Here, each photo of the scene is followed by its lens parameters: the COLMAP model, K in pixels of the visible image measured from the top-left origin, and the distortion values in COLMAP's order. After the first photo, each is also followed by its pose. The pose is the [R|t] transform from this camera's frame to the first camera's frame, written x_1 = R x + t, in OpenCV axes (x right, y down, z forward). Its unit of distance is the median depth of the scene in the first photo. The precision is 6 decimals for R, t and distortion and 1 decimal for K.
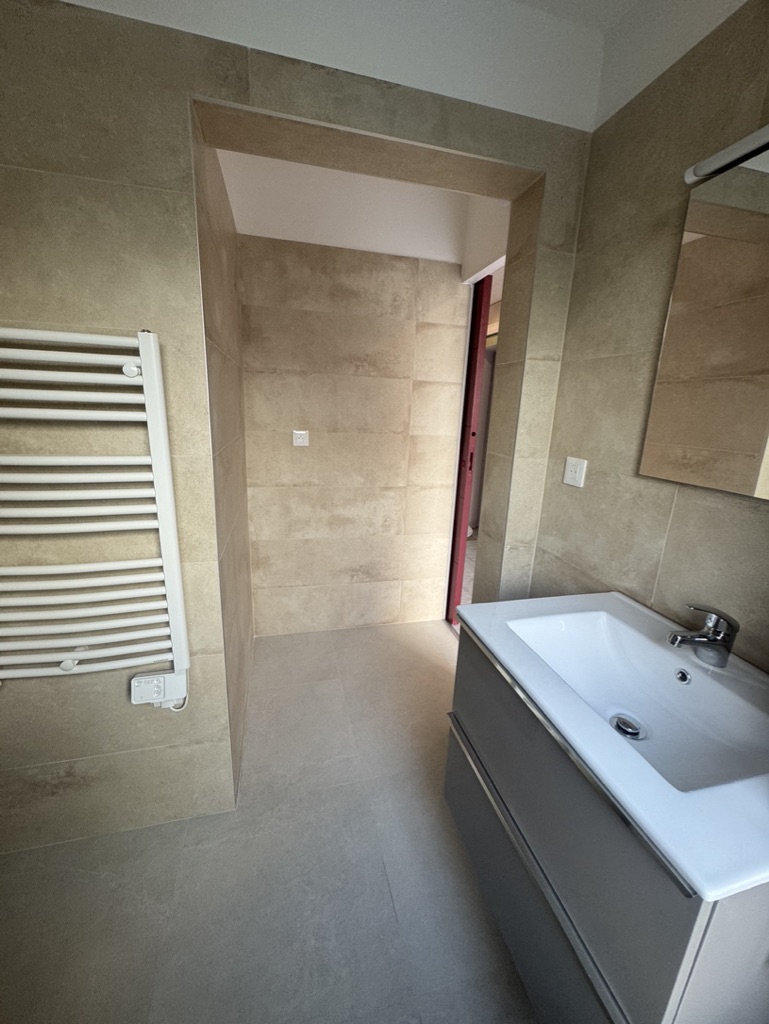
lens RADIAL K [[407.6, 0, 386.8], [0, 407.6, 513.6], [0, 0, 1]] dist [-0.000049, -0.000151]
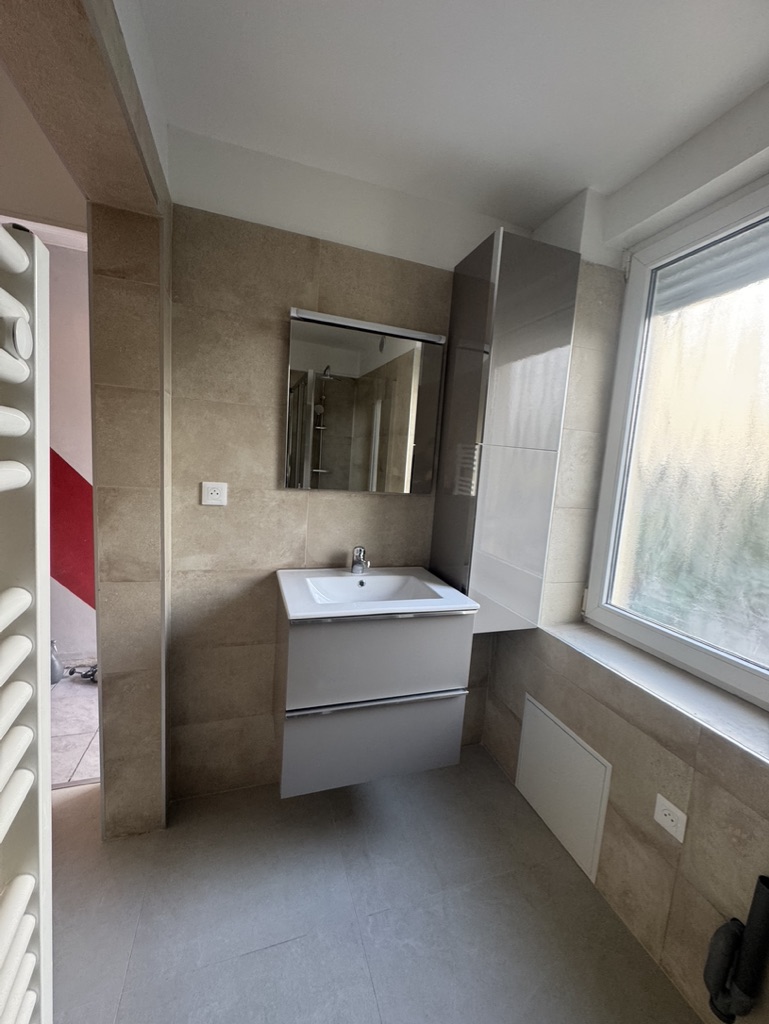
lens RADIAL K [[407.6, 0, 386.1], [0, 407.6, 510.0], [0, 0, 1]] dist [-0.000049, -0.000151]
pose [[-0.074677, -0.171059, 0.982427, -0.812901], [0.178050, 0.967060, 0.181917, -0.199367], [-0.981184, 0.188507, -0.041760, 0.622597]]
